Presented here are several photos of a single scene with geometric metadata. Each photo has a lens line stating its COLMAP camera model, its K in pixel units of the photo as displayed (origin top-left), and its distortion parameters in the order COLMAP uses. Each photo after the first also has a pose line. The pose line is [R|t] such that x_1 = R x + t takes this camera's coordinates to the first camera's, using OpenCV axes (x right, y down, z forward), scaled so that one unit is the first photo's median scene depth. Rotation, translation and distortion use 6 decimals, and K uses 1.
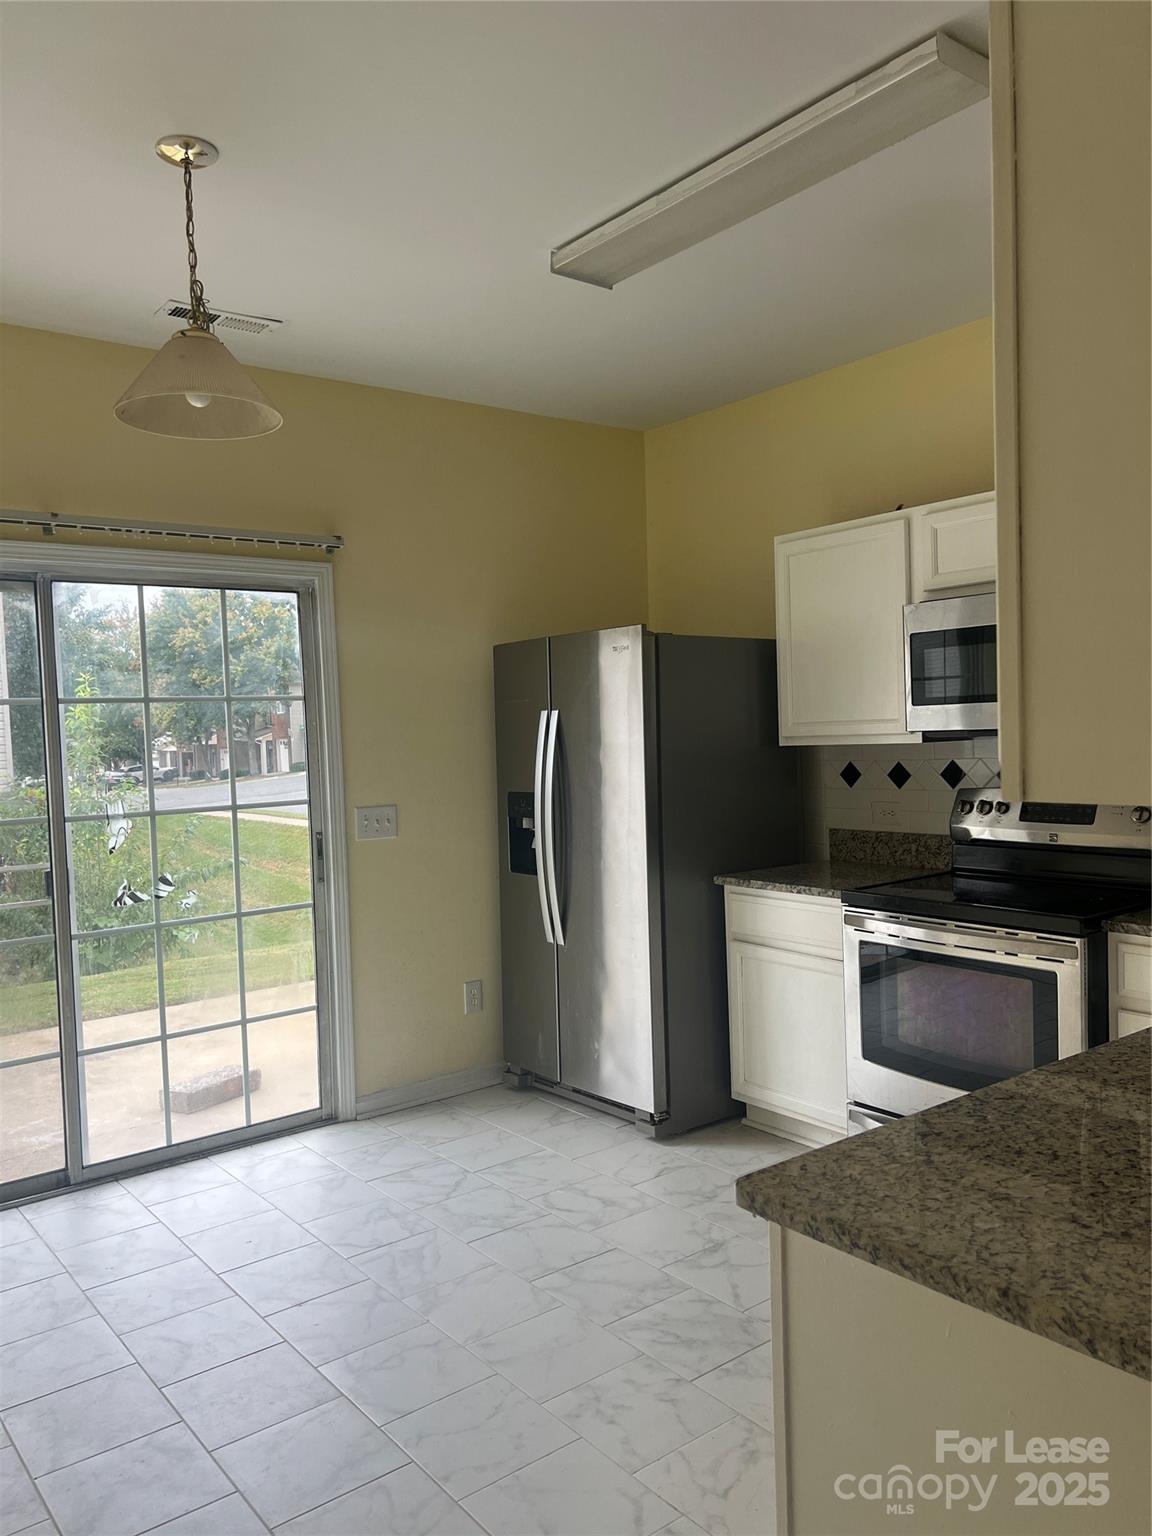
lens RADIAL K [[1160.0, 0, 577.1], [0, 1160.0, 768.4], [0, 0, 1]] dist [-0.004616, 0.000606]
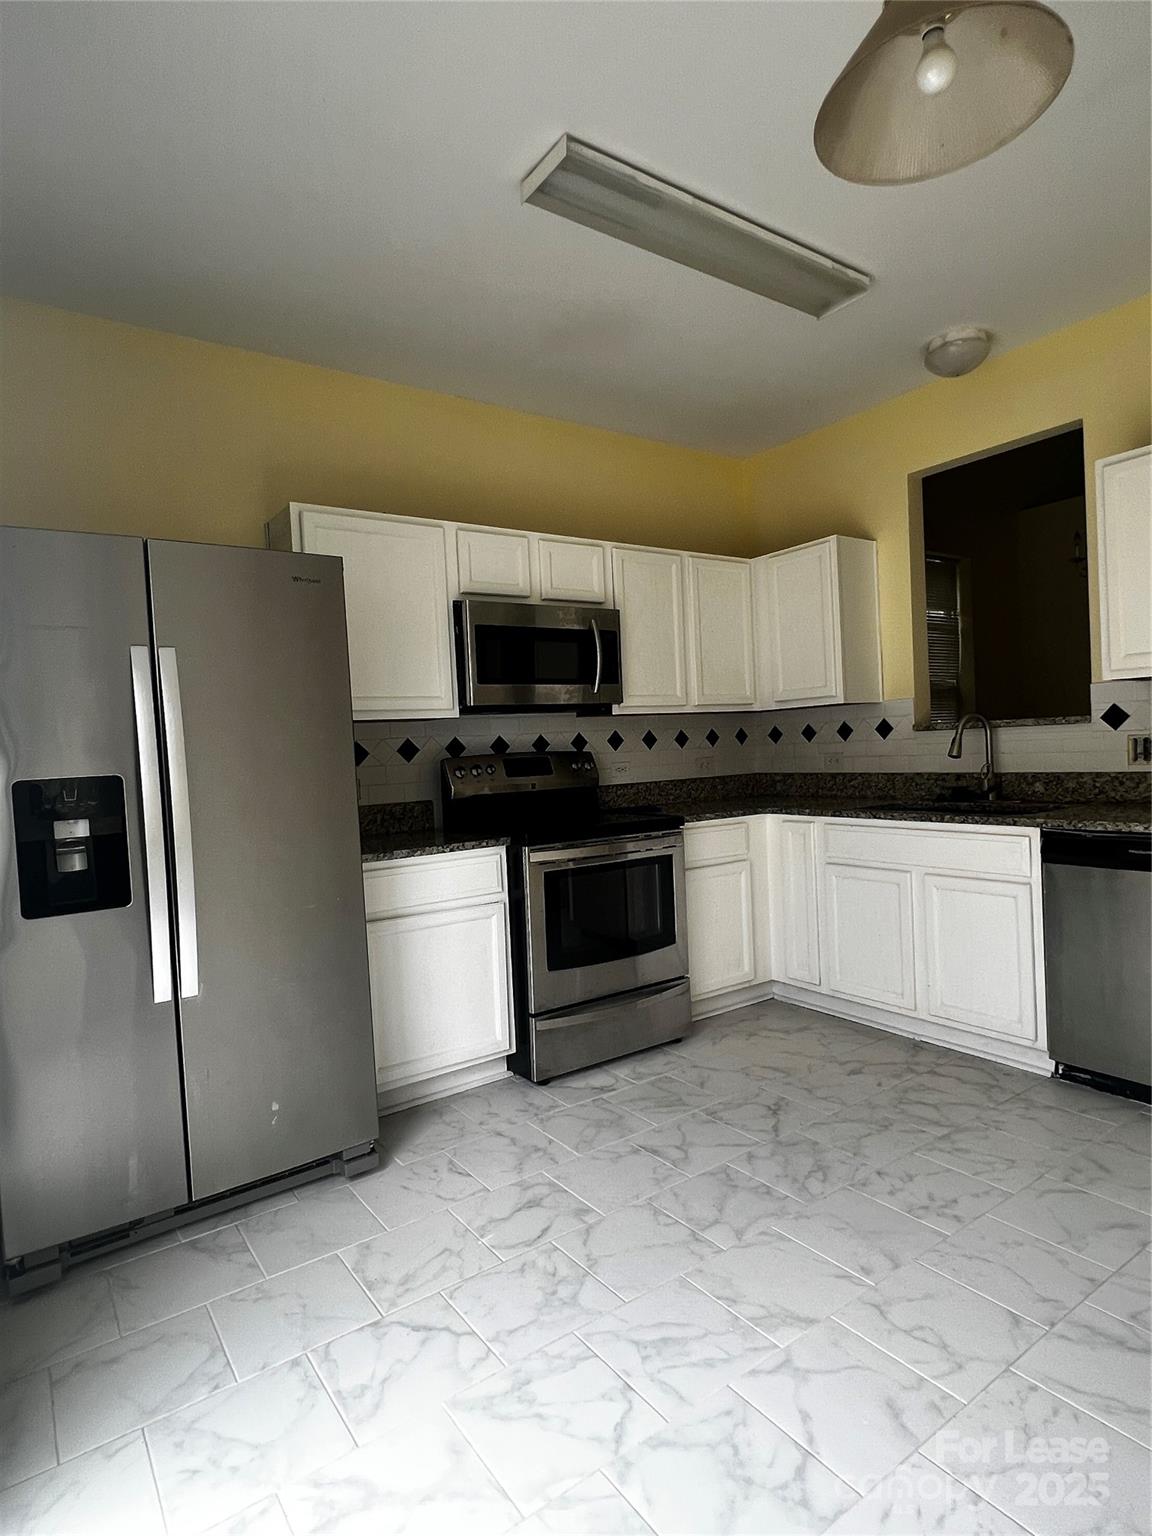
lens RADIAL K [[843.4, 0, 577.2], [0, 843.4, 770.3], [0, 0, 1]] dist [-0.005396, -0.001504]
pose [[0.054027, -0.003381, 0.998534, -0.570755], [0.085310, 0.996354, -0.001242, 0.045004], [-0.994889, 0.085252, 0.054119, 0.841778]]
